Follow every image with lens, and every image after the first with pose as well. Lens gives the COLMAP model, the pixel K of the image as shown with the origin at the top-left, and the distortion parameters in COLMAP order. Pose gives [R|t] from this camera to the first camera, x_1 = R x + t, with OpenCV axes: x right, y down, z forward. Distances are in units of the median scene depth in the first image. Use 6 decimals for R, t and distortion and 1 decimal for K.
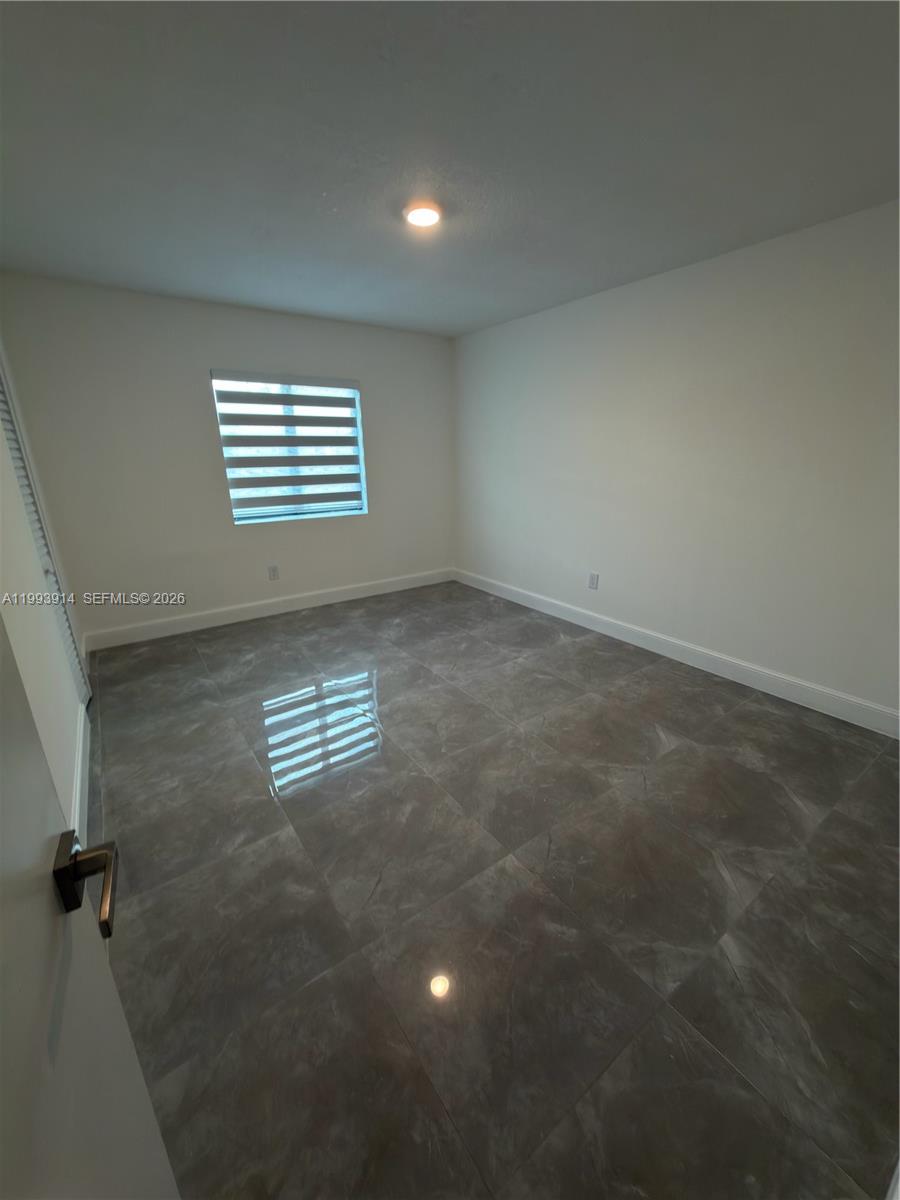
lens RADIAL K [[484.9, 0, 446.3], [0, 484.9, 597.6], [0, 0, 1]] dist [-0.000601, -0.000213]
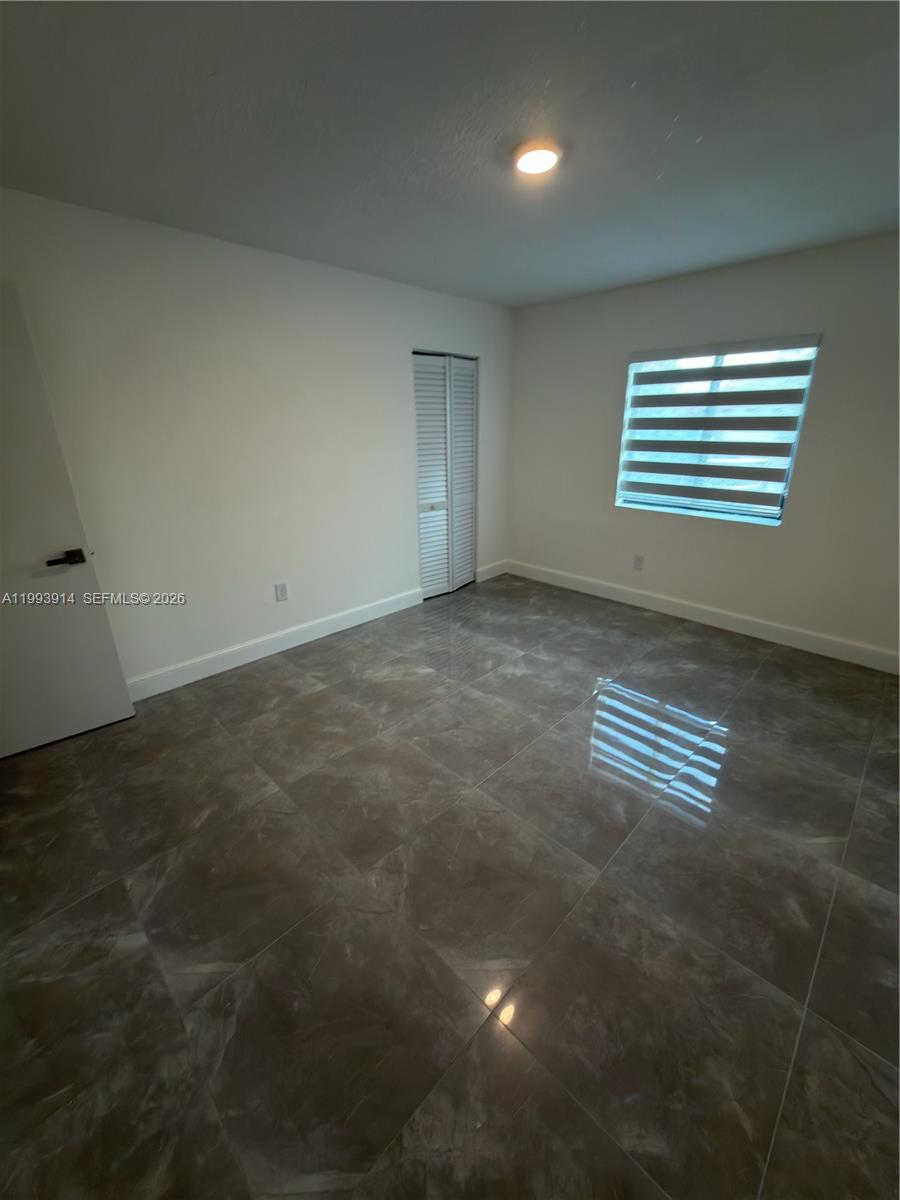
lens RADIAL K [[484.9, 0, 457.9], [0, 484.9, 602.5], [0, 0, 1]] dist [-0.000601, -0.000213]
pose [[0.161341, 0.353457, -0.921432, 1.212924], [-0.283911, 0.910819, 0.299673, -0.404873], [0.945179, 0.213255, 0.247303, 1.069499]]
